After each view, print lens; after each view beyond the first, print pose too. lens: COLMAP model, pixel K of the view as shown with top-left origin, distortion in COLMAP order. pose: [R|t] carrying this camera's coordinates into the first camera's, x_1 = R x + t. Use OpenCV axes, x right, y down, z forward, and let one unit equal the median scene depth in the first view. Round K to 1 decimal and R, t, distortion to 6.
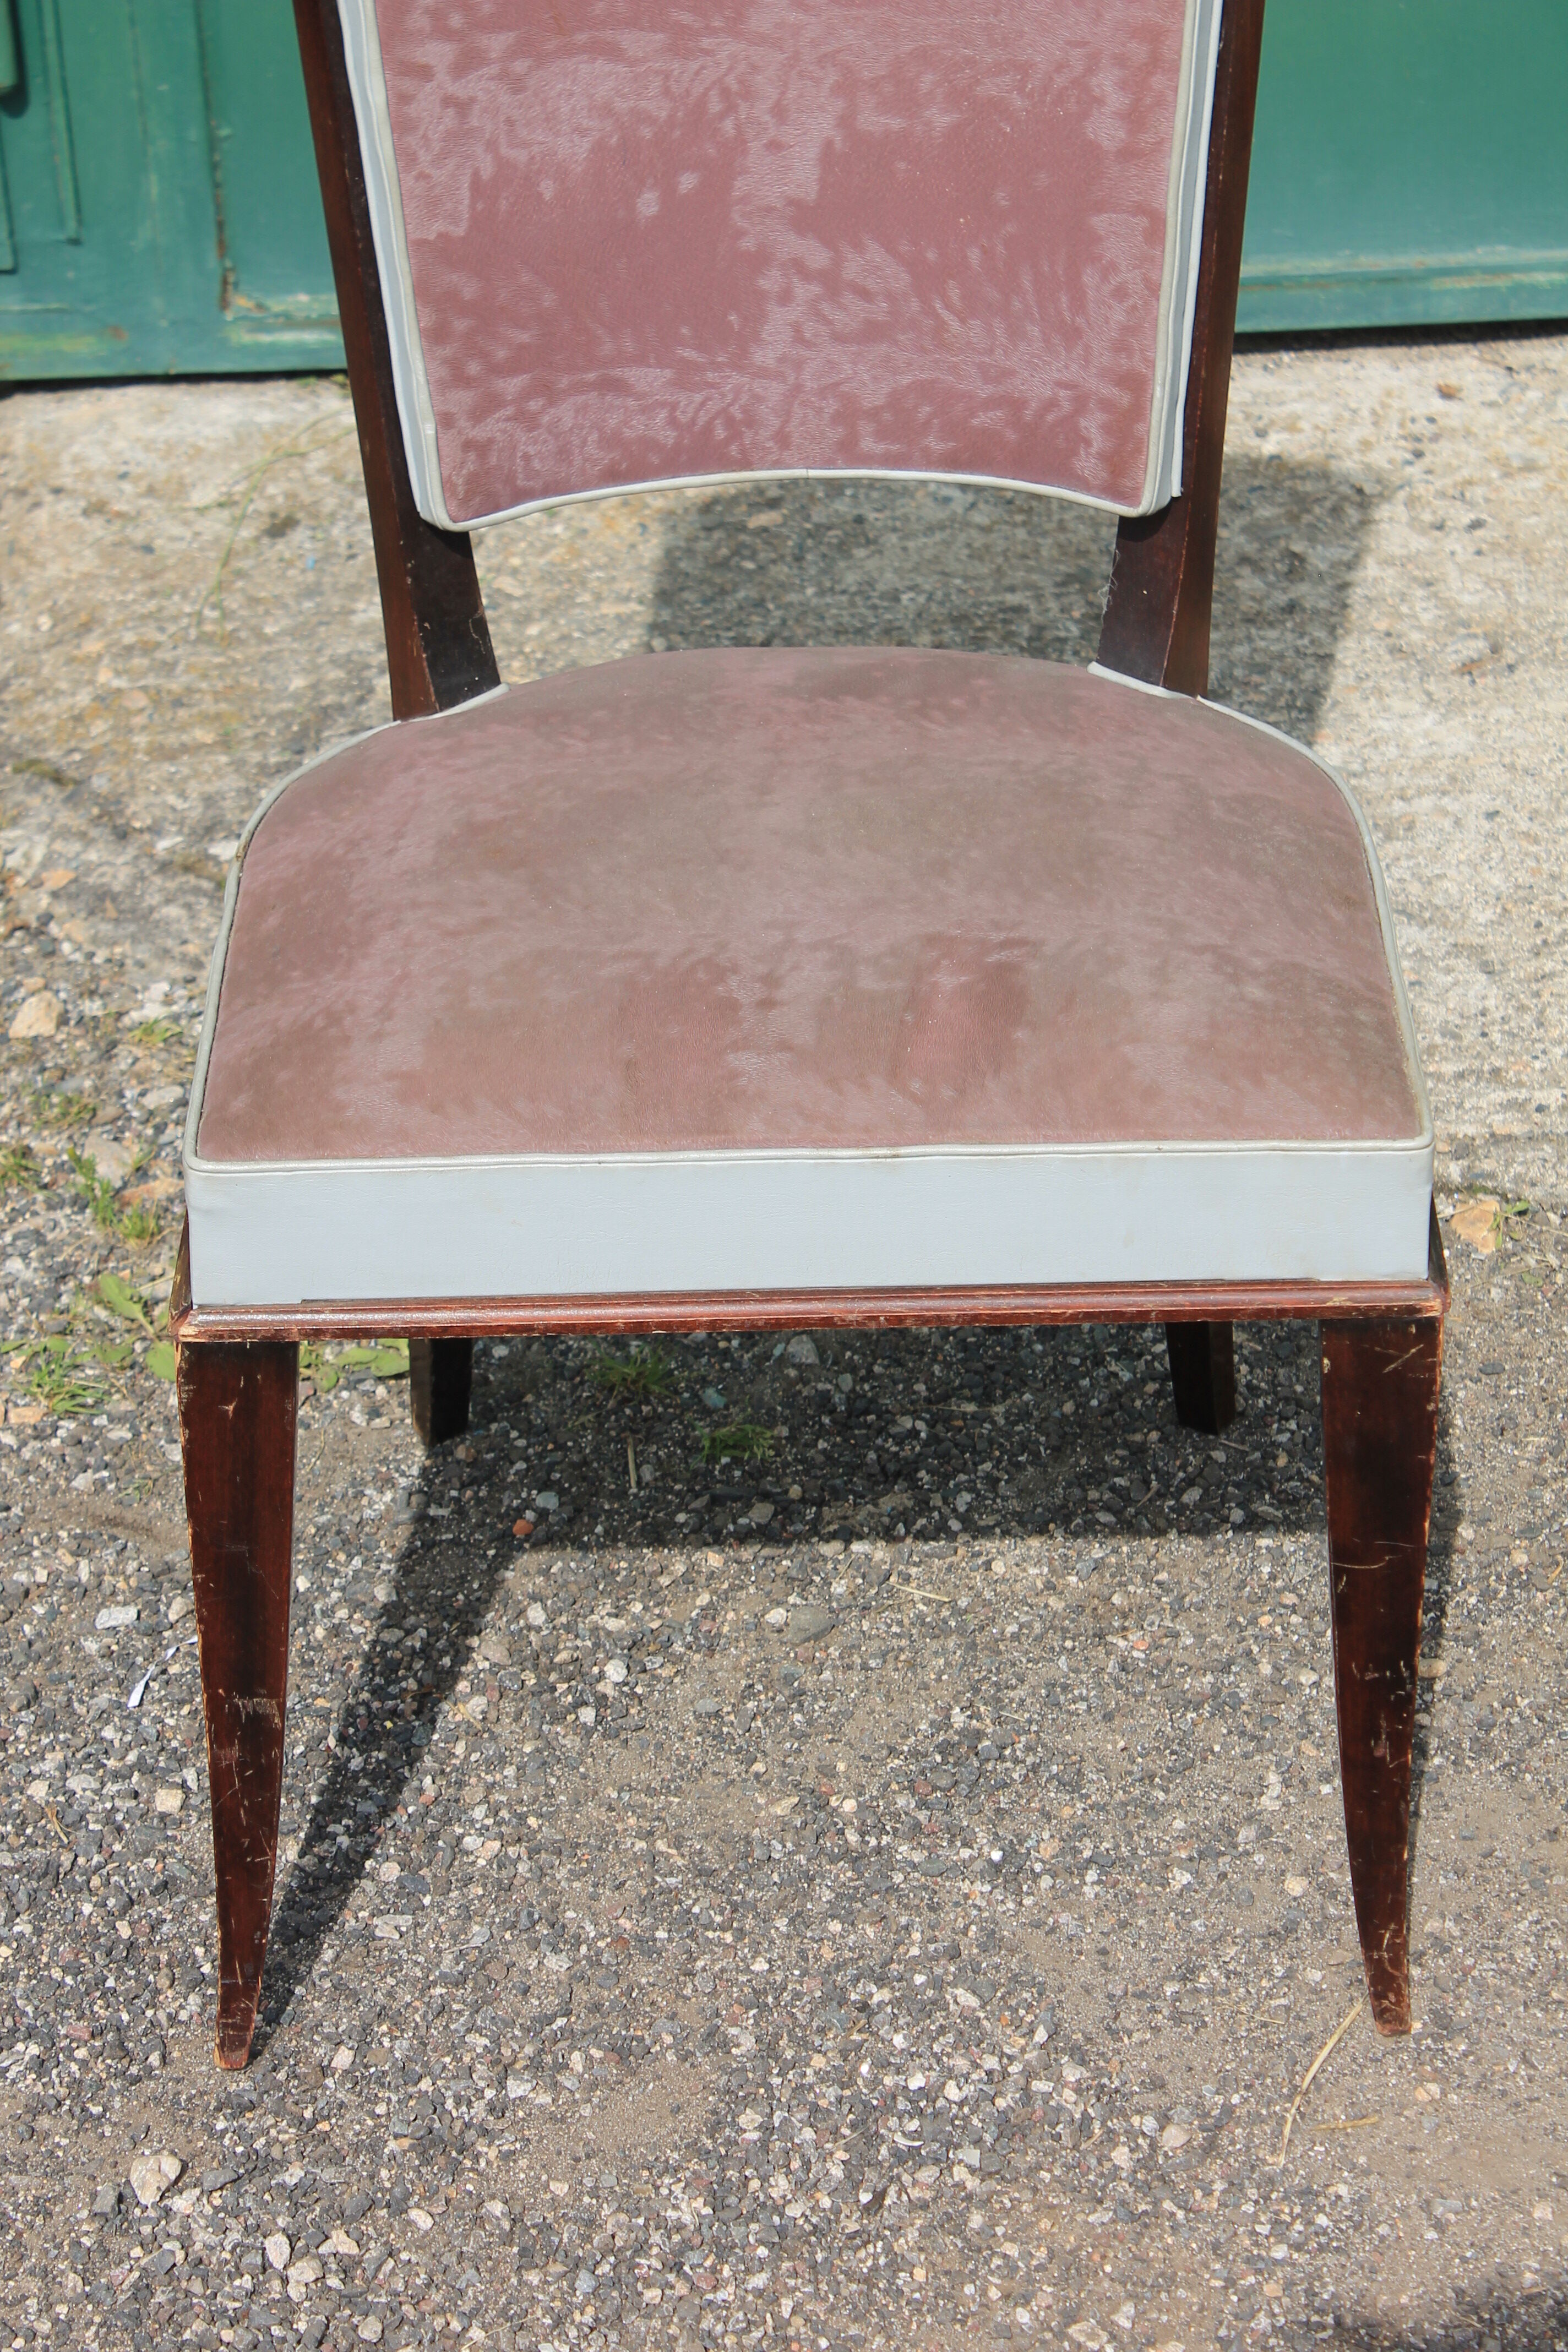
lens RADIAL K [[5834.1, 0, 664.9], [0, 5834.1, 1059.2], [0, 0, 1]] dist [0.118968, 0.000000]
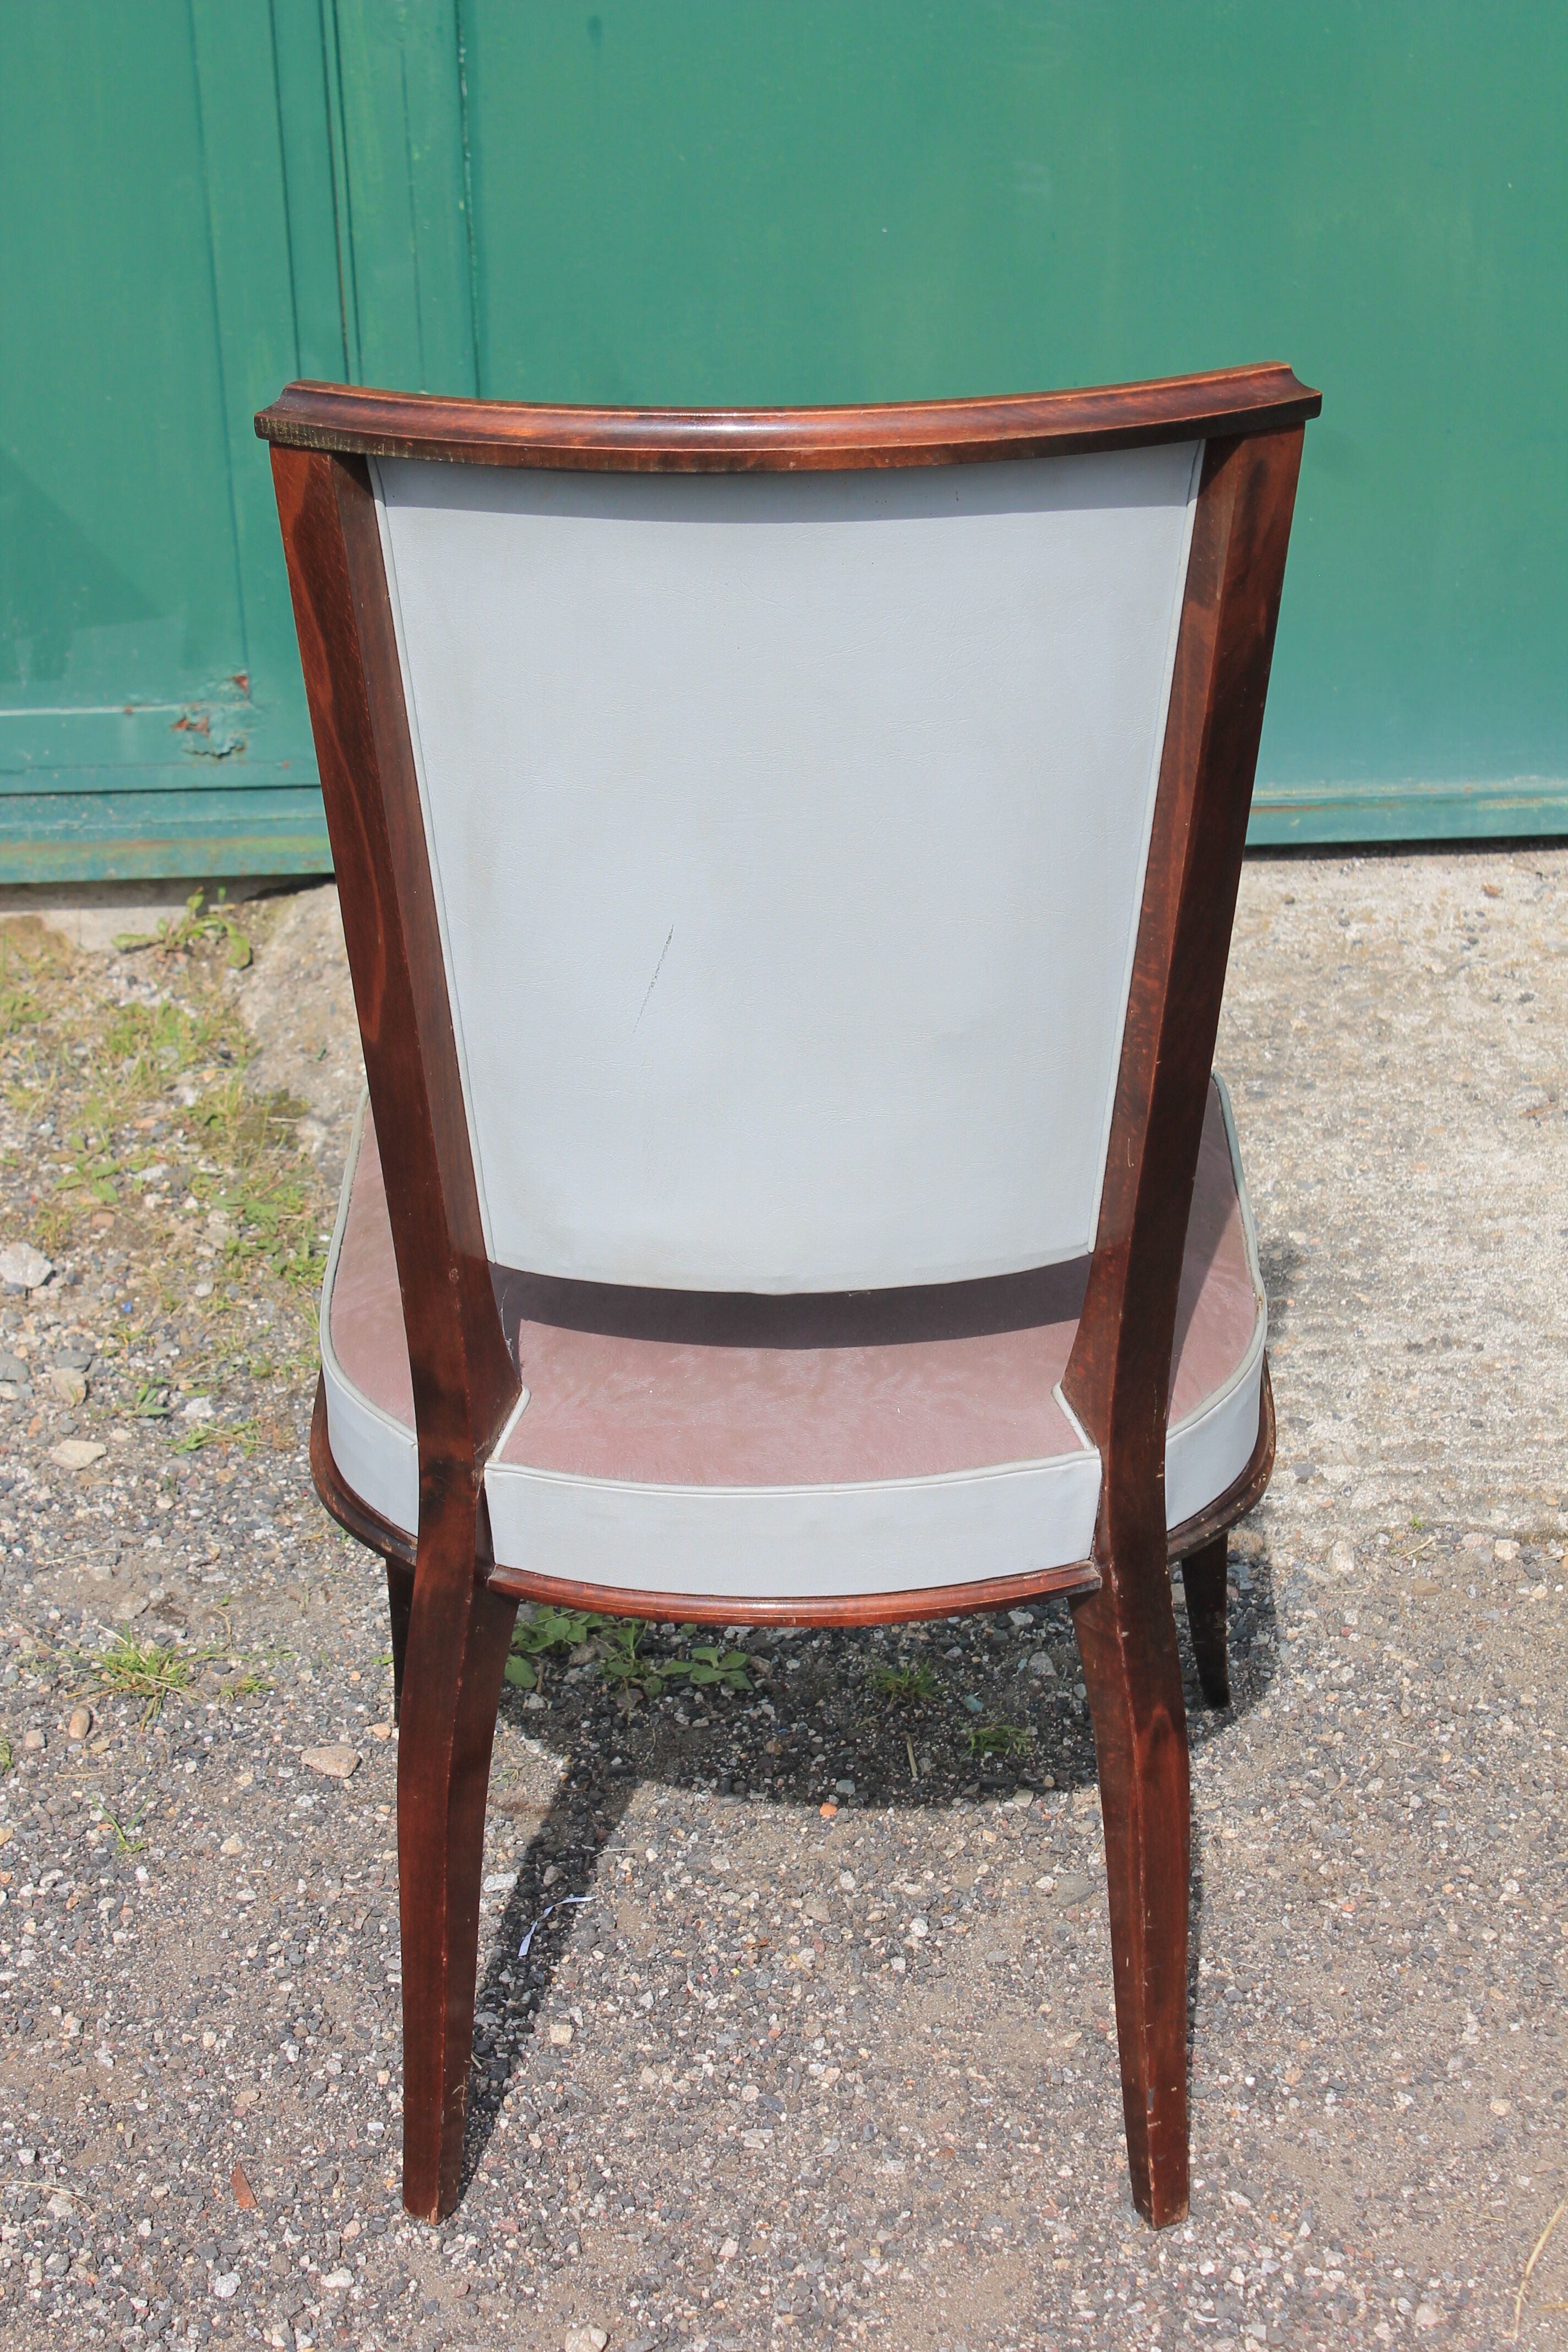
lens RADIAL K [[4832.2, 0, 712.2], [0, 4832.2, 1087.7], [0, 0, 1]] dist [0.084982, 0.000000]
pose [[0.999567, 0.006952, 0.028587, -0.081247], [-0.004820, 0.997247, -0.073989, 0.005194], [-0.029023, 0.073819, 0.996849, -0.016471]]
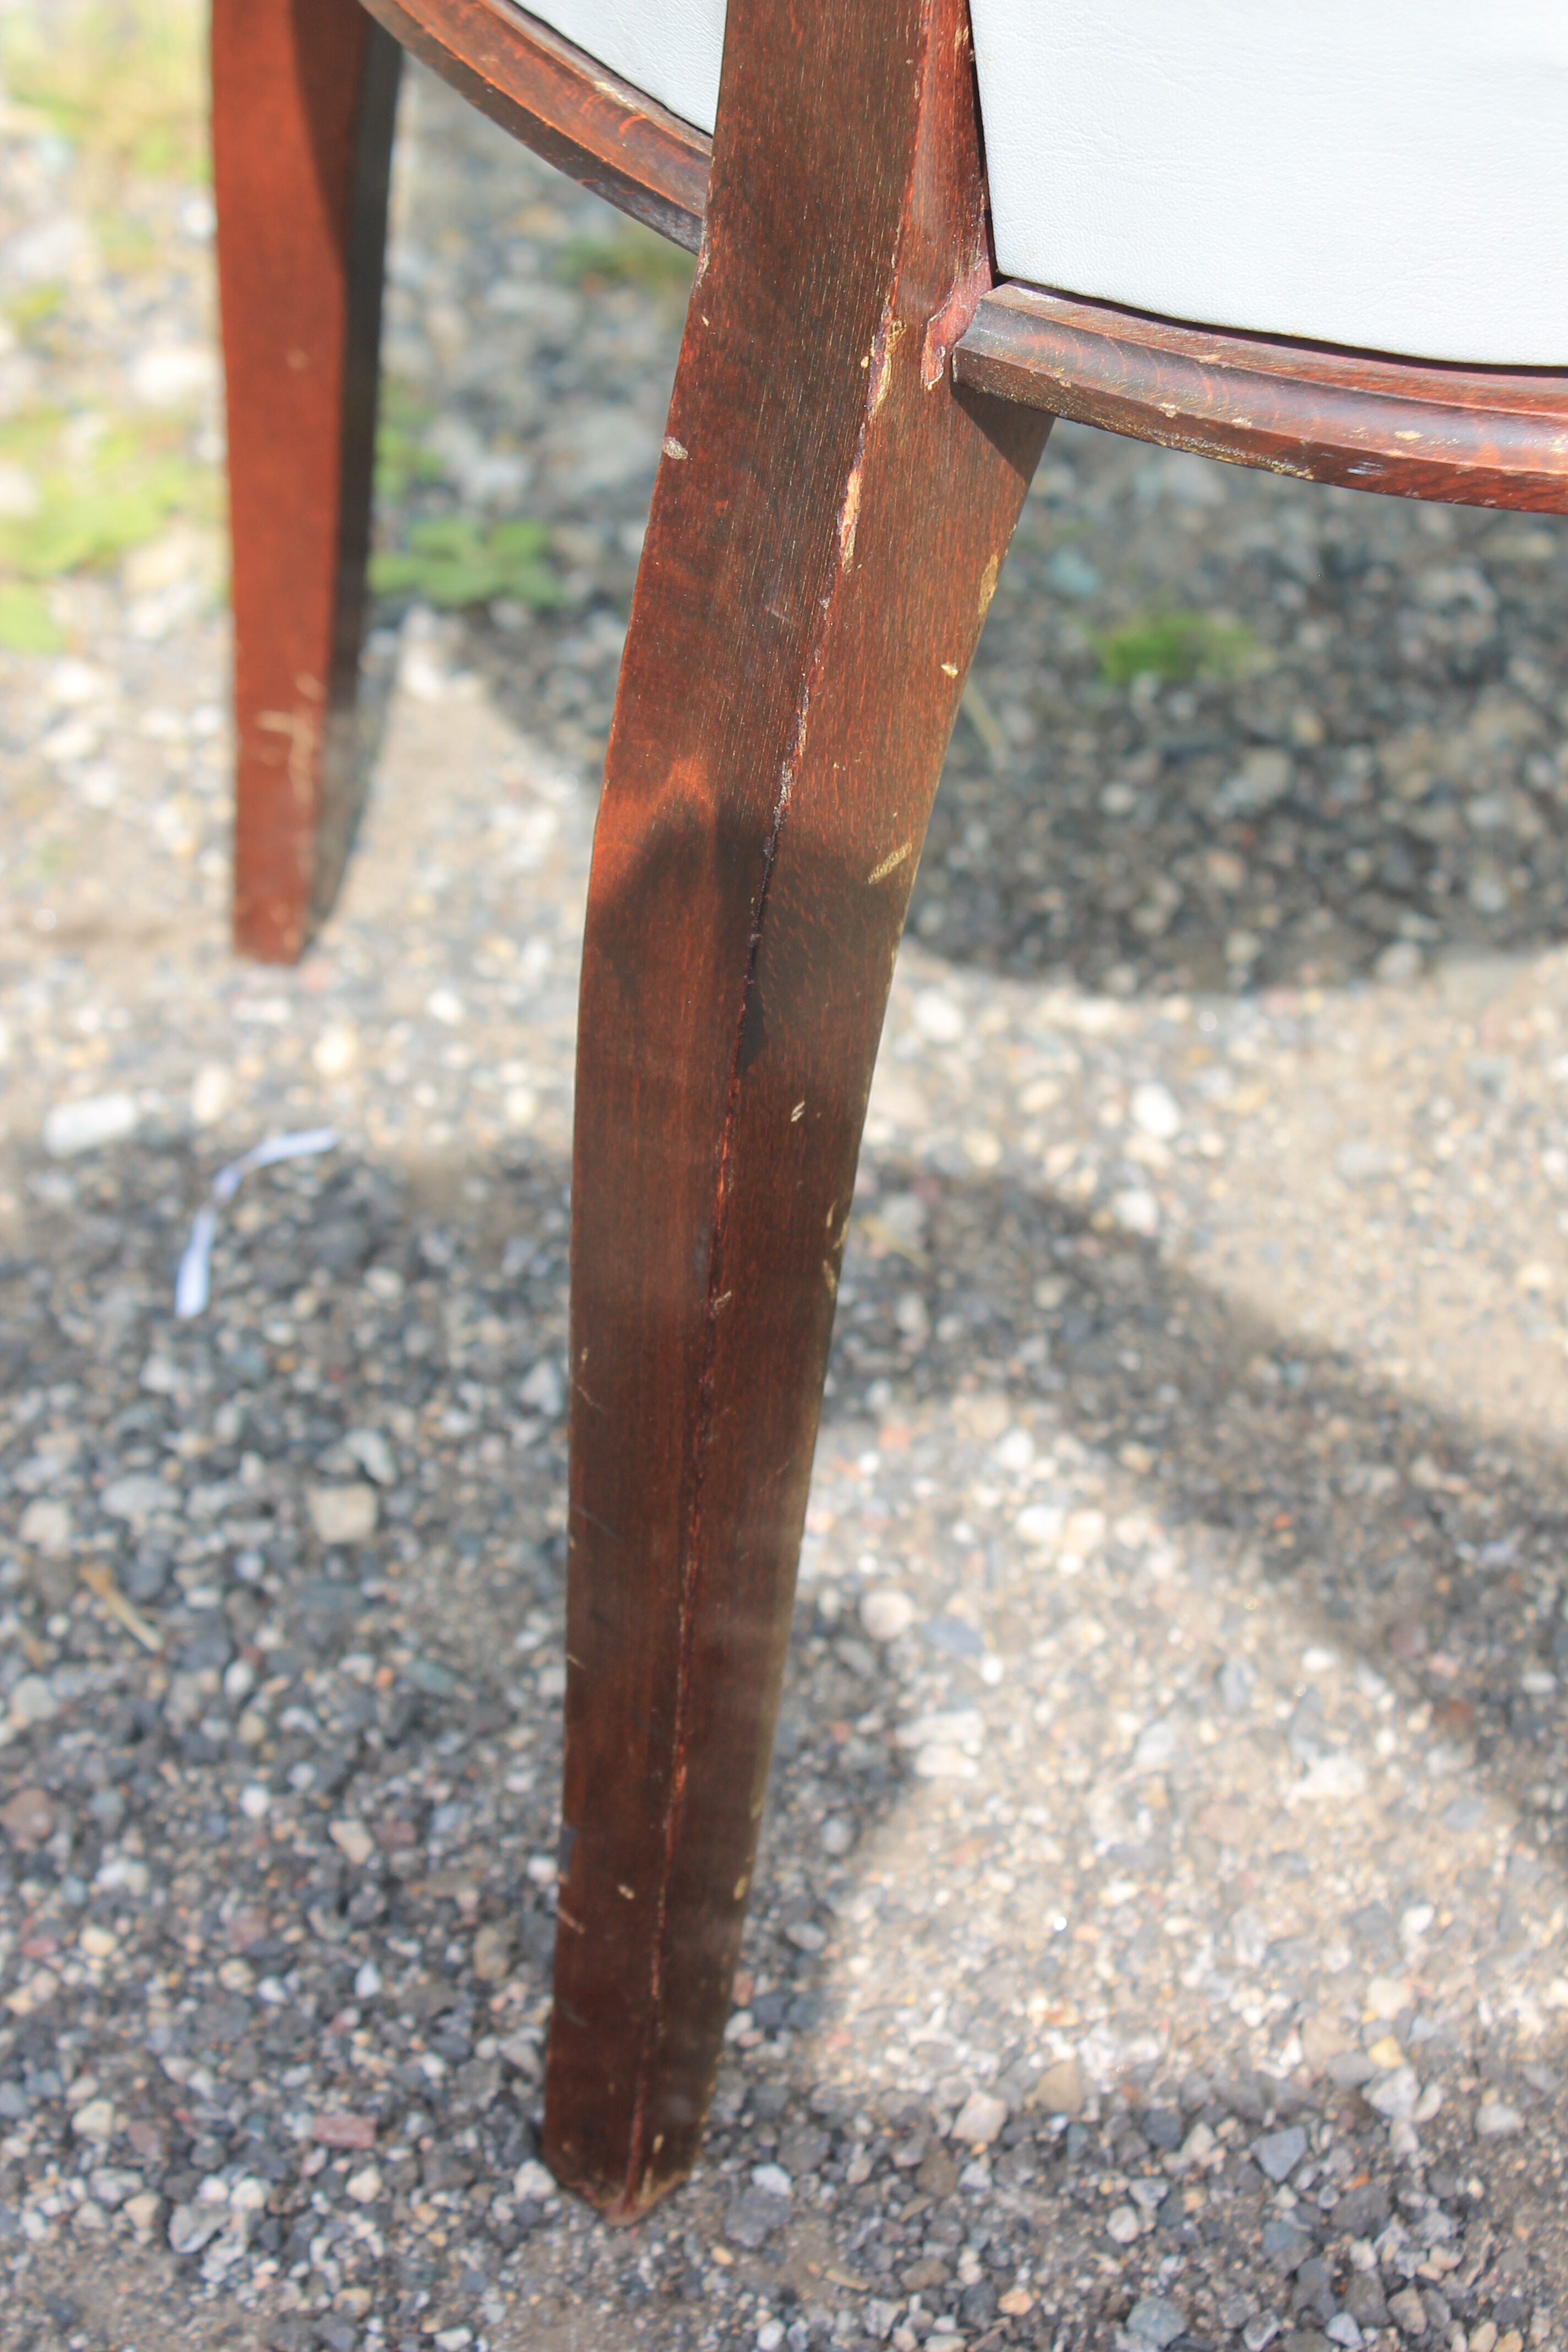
lens RADIAL K [[4655.4, 0, 760.5], [0, 4655.4, 1142.2], [0, 0, 1]] dist [0.040333, 0.000000]
pose [[0.972861, -0.124083, 0.195305, -0.117551], [0.095025, 0.983845, 0.151719, 0.044330], [-0.210976, -0.129043, 0.968936, 0.624663]]
